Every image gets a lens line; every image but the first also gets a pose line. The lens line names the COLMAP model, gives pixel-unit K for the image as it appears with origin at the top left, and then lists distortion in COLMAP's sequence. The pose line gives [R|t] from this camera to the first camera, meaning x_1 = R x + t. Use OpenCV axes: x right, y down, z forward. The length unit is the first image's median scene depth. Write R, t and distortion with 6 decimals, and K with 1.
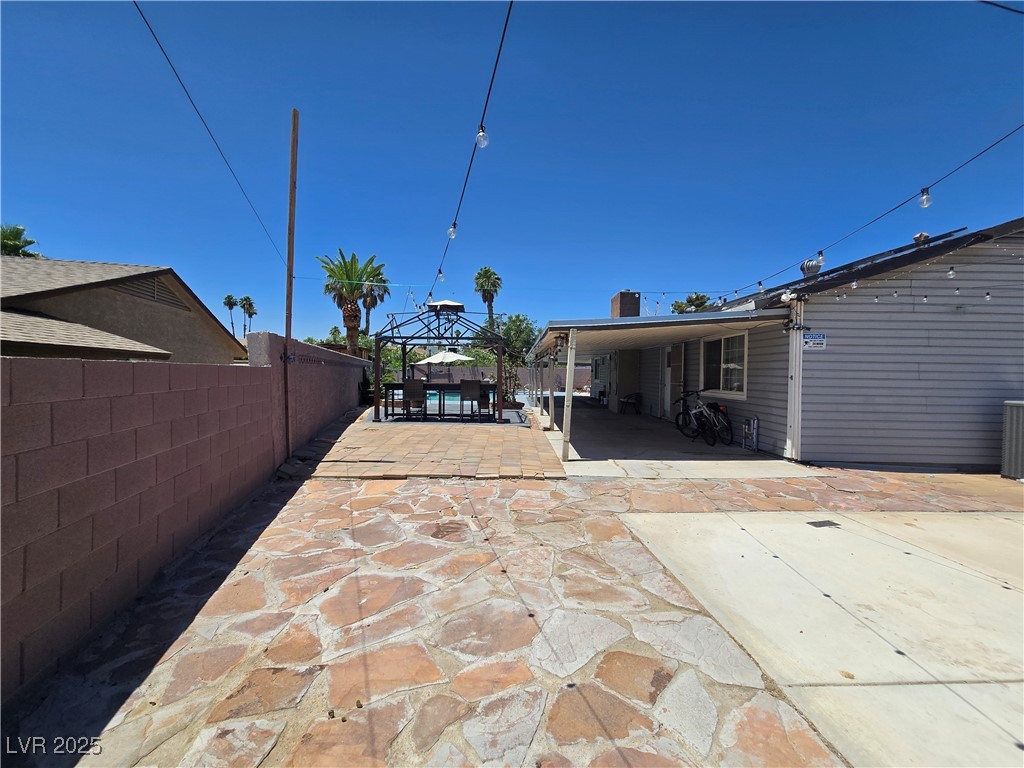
lens RADIAL K [[418.8, 0, 502.9], [0, 418.8, 383.0], [0, 0, 1]] dist [-0.002417, -0.000522]
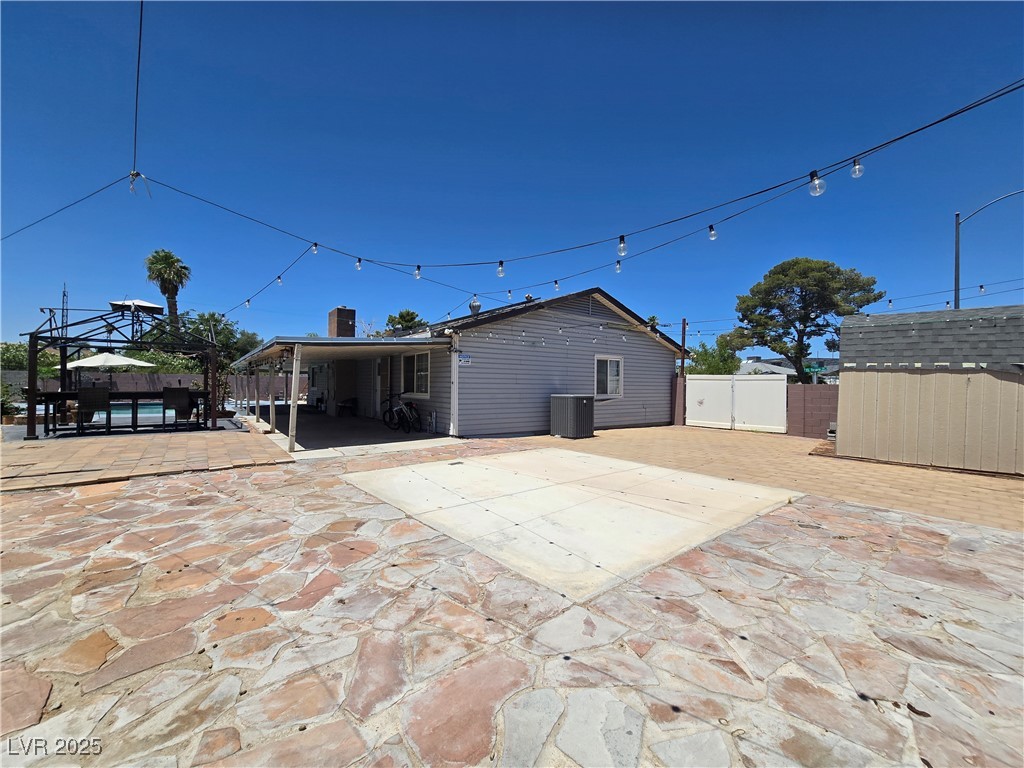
lens RADIAL K [[420.7, 0, 503.9], [0, 420.7, 381.5], [0, 0, 1]] dist [-0.000947, -0.000378]
pose [[0.796159, -0.001453, 0.605085, -0.100164], [0.015688, 0.999711, -0.018242, 0.013967], [-0.604884, 0.024016, 0.795952, -0.353287]]
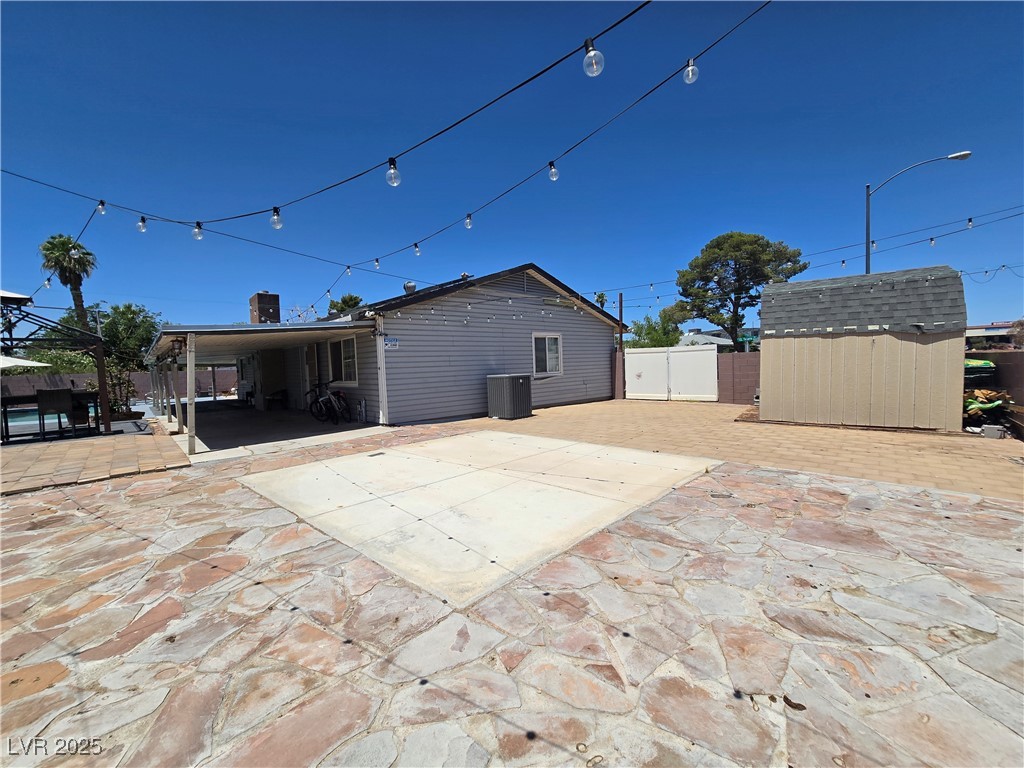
lens RADIAL K [[420.7, 0, 504.1], [0, 420.7, 381.8], [0, 0, 1]] dist [-0.001511, 0.002564]
pose [[0.727816, -0.068255, 0.682367, 0.005296], [0.065599, 0.997401, 0.029799, 0.018637], [-0.682628, 0.023074, 0.730402, -0.364307]]
